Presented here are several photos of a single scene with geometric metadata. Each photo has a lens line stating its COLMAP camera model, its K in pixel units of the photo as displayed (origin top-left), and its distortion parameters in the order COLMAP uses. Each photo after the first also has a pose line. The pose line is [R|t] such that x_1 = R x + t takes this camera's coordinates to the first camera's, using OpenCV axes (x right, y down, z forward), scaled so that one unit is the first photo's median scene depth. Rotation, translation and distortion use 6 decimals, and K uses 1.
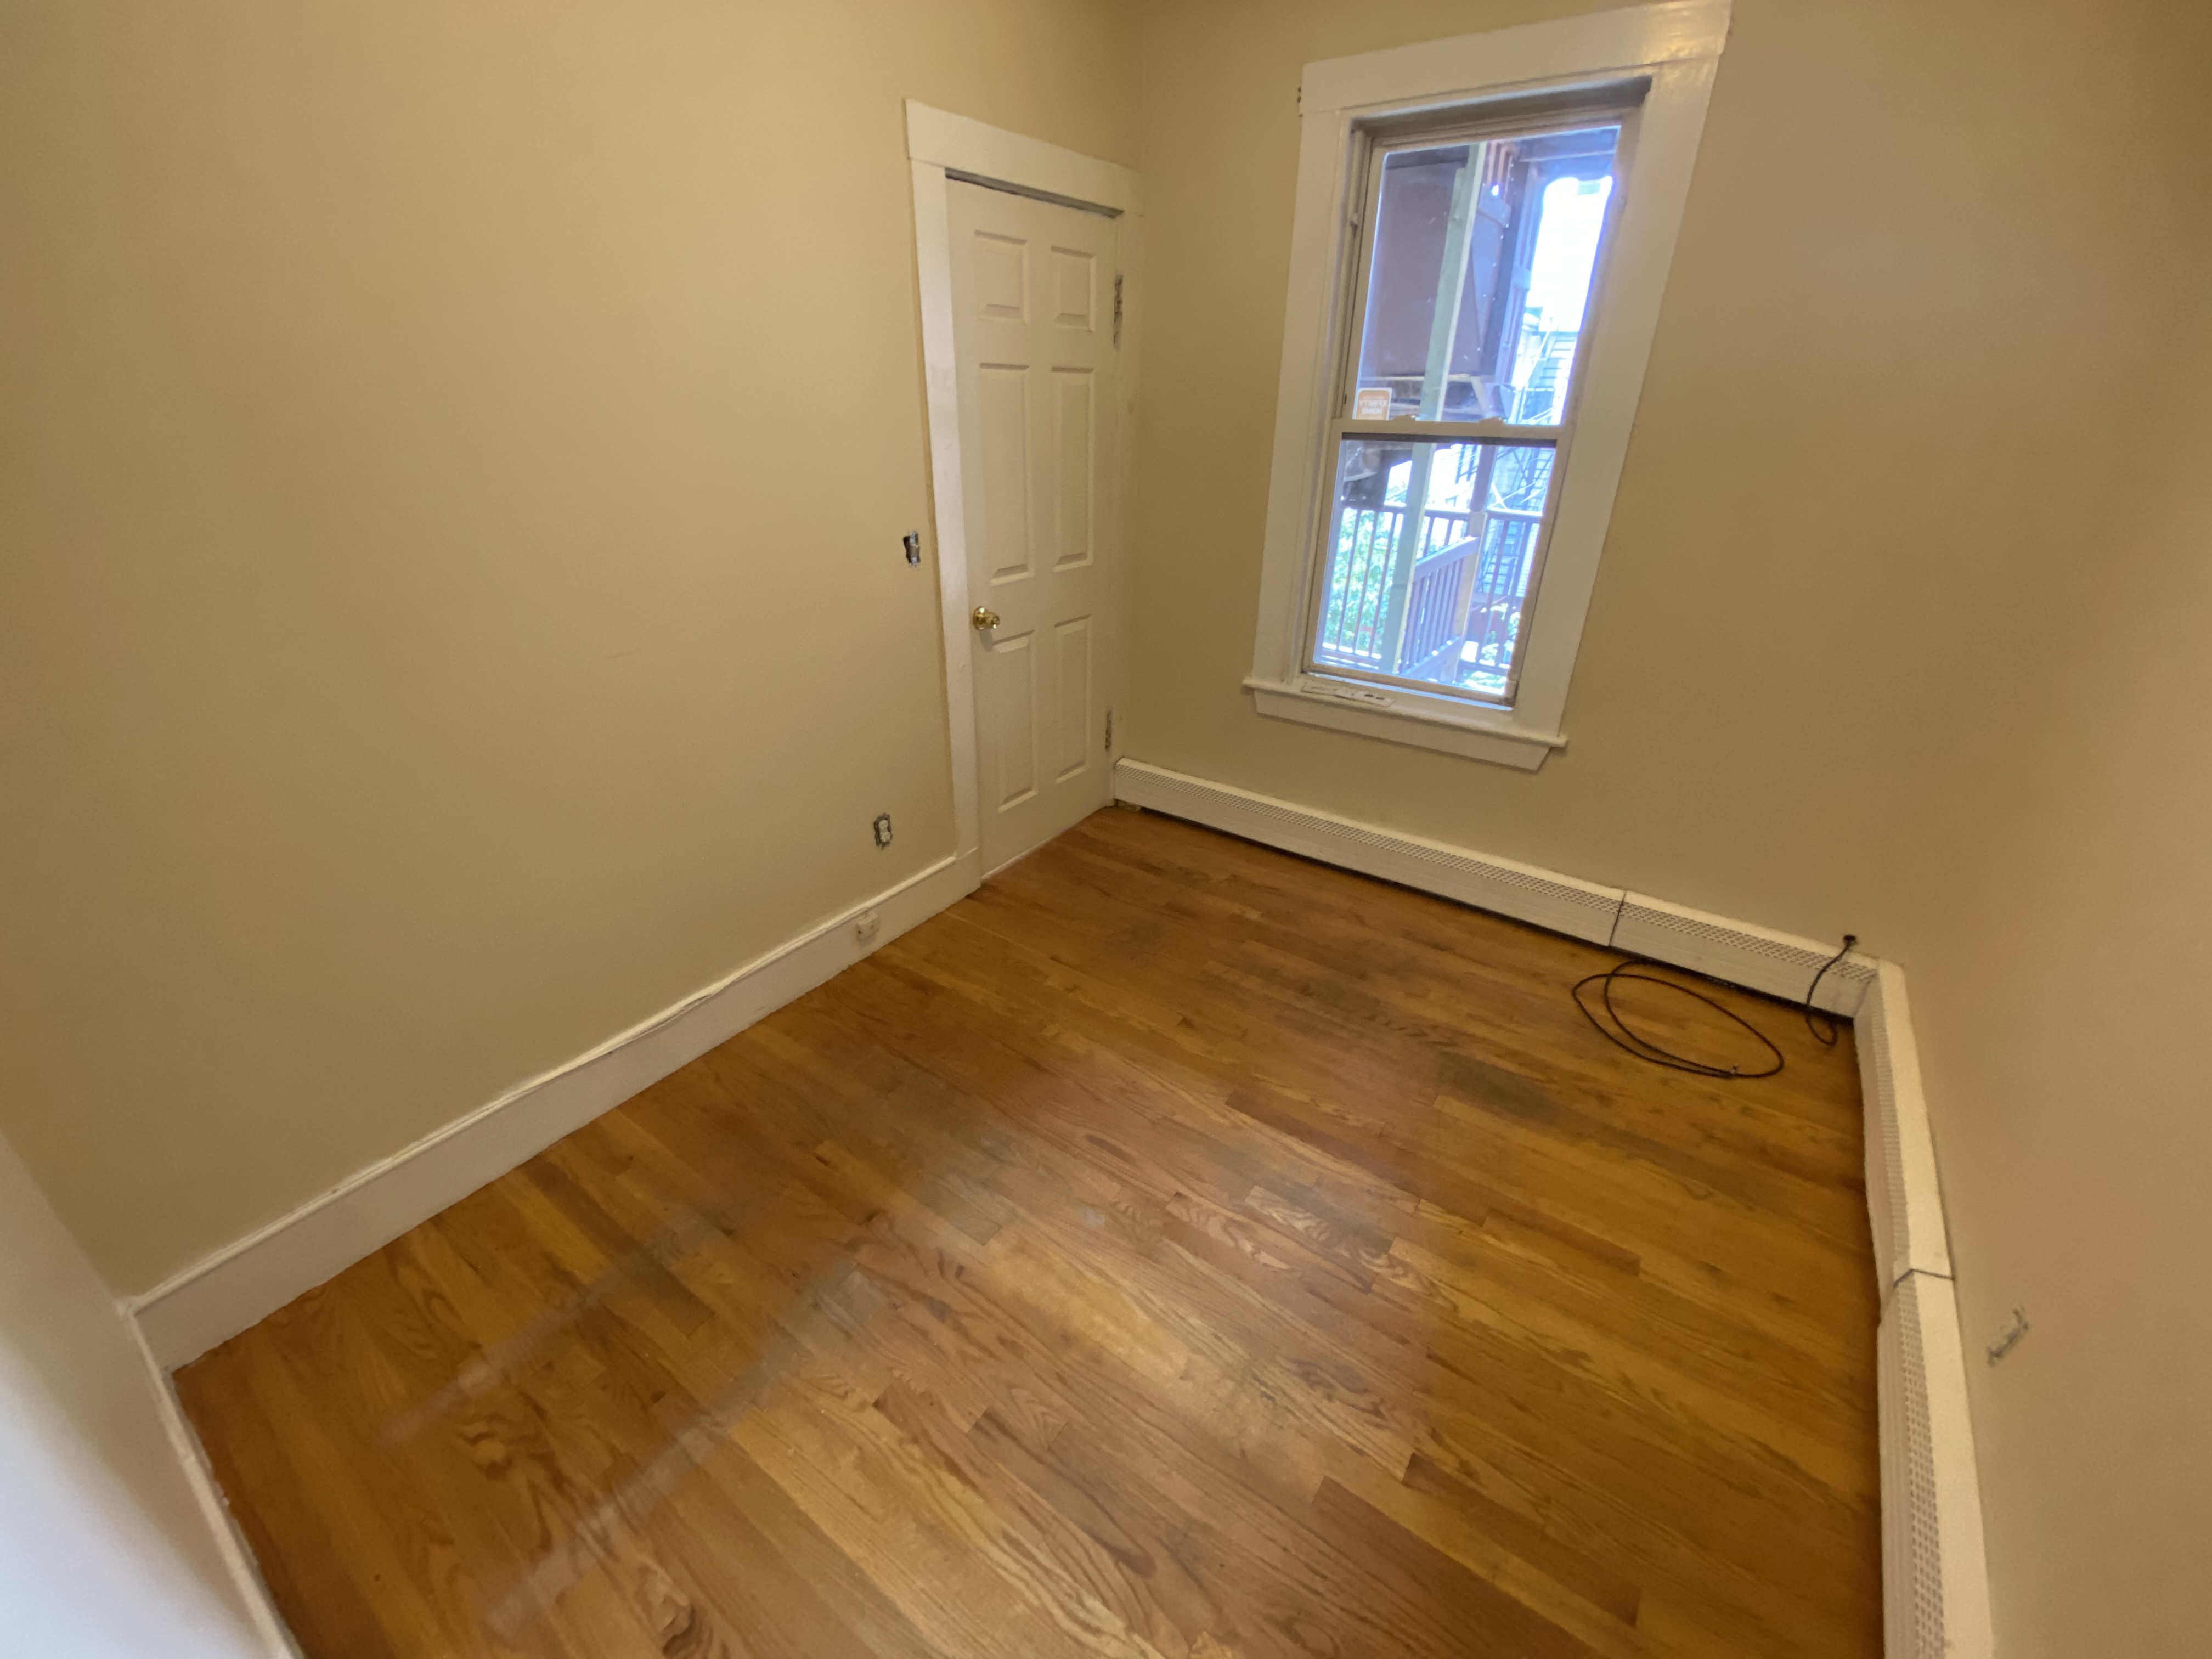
lens RADIAL K [[893.2, 0, 1103.8], [0, 893.2, 816.7], [0, 0, 1]] dist [0.074012, -0.051467]
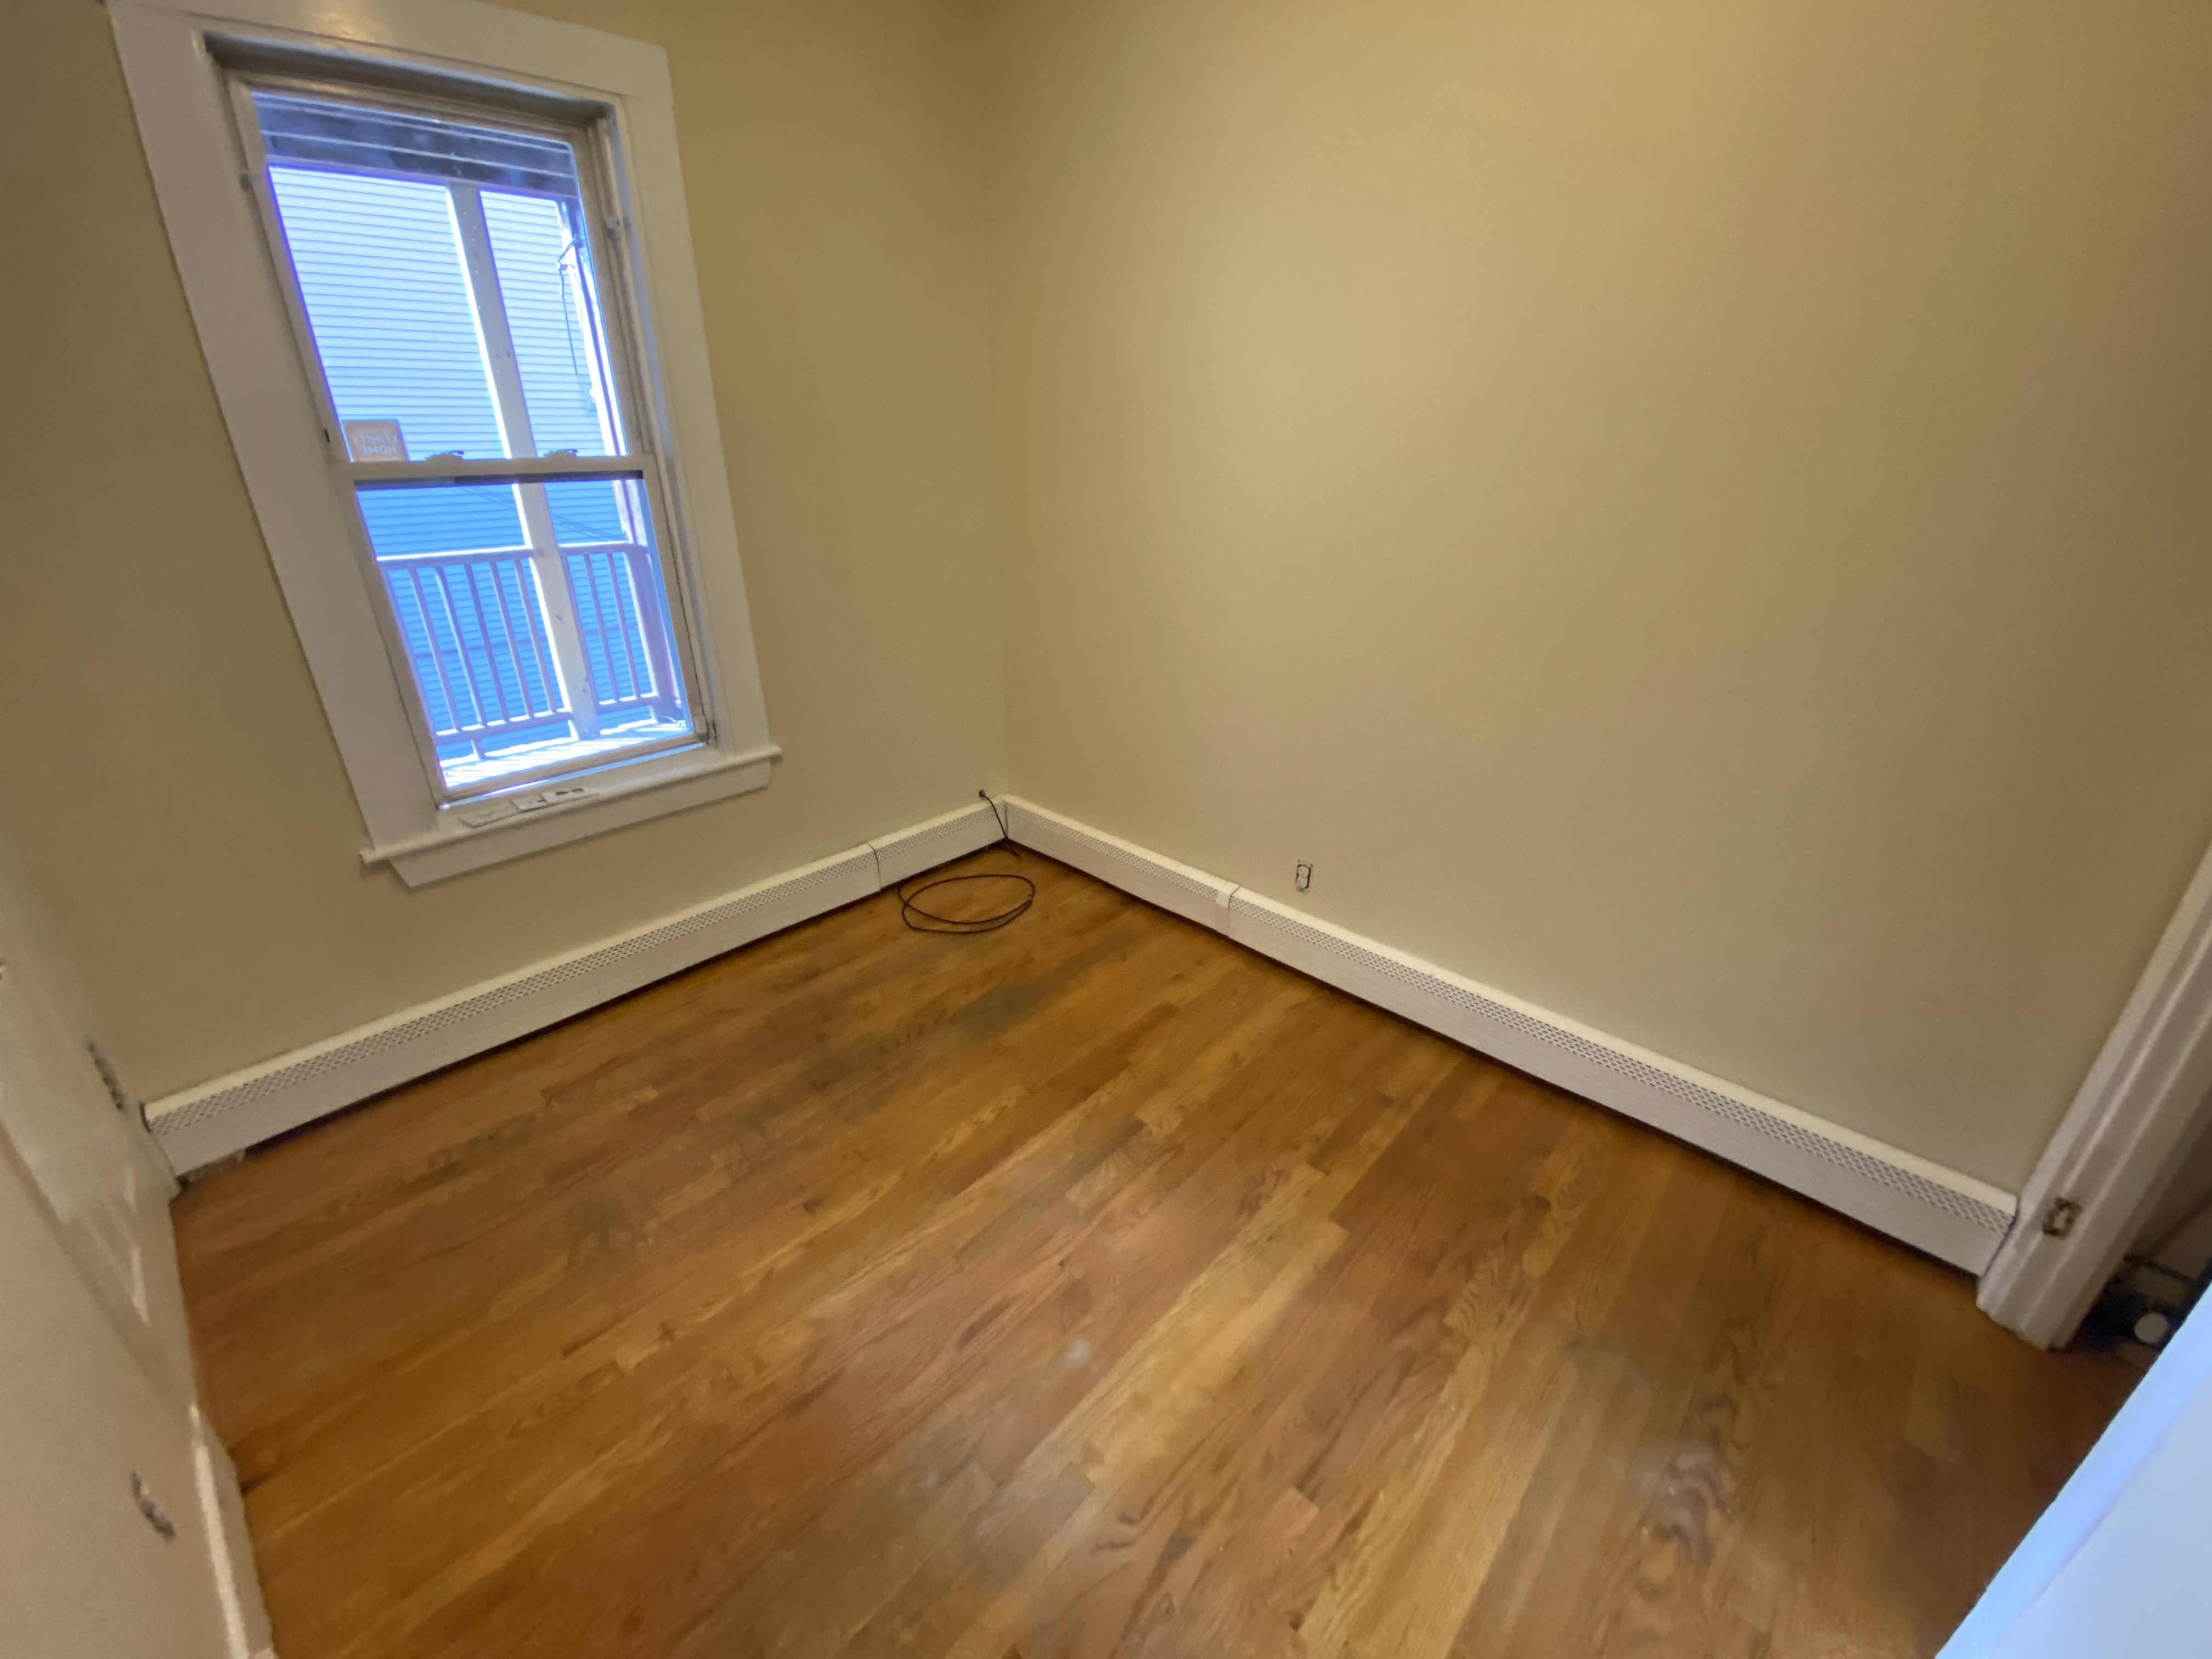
lens RADIAL K [[893.2, 0, 1103.8], [0, 893.2, 816.7], [0, 0, 1]] dist [0.074012, -0.051467]
pose [[0.138955, -0.417783, 0.897858, -0.446269], [0.418807, 0.846376, 0.329012, -0.216924], [-0.897381, 0.330312, 0.292579, 0.404935]]
